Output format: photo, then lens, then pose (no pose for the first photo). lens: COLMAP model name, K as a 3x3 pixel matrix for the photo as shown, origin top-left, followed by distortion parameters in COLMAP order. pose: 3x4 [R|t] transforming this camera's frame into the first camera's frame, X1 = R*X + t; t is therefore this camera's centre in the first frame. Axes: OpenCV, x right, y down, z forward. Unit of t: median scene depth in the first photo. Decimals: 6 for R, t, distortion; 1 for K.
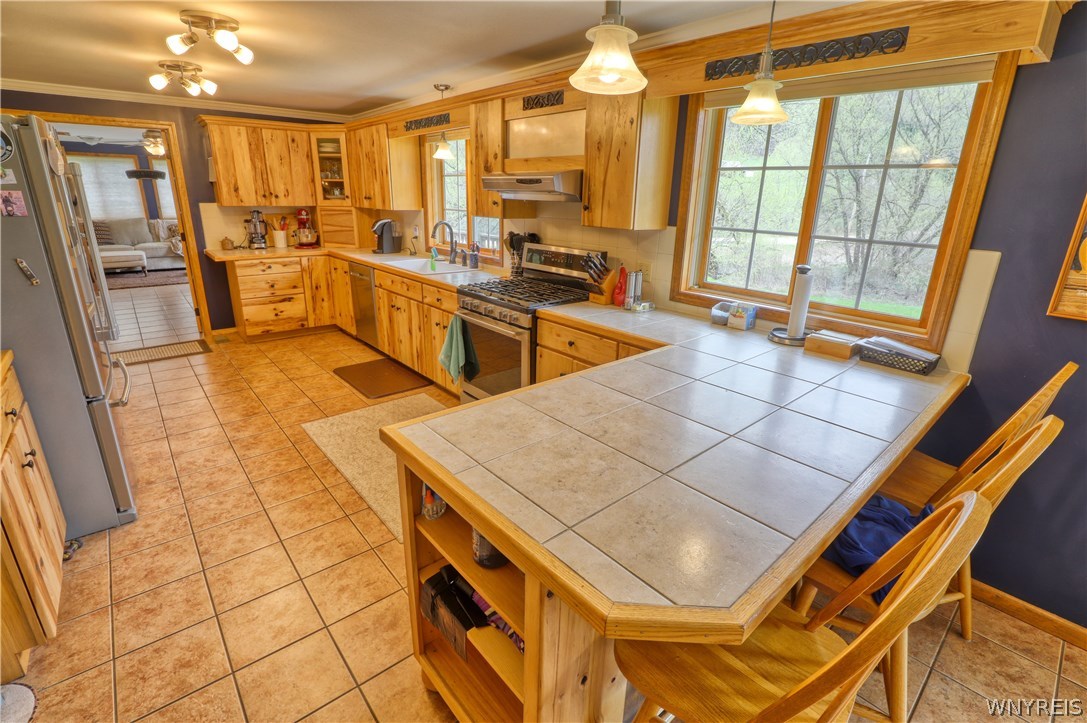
lens RADIAL K [[495.2, 0, 548.3], [0, 495.2, 359.5], [0, 0, 1]] dist [-0.031171, 0.000278]
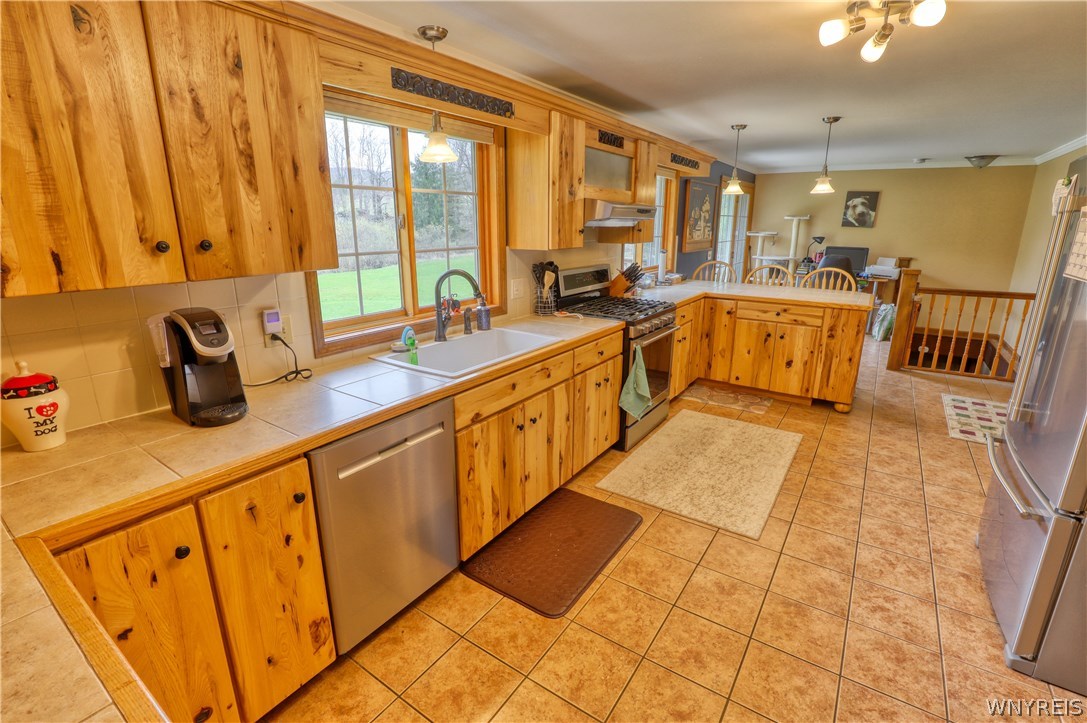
lens RADIAL K [[495.2, 0, 548.3], [0, 495.2, 359.5], [0, 0, 1]] dist [-0.031171, 0.000278]
pose [[-0.253288, -0.281777, 0.925444, -1.111037], [0.299860, 0.886654, 0.352036, -0.491989], [-0.919744, 0.366670, -0.140085, 1.399173]]
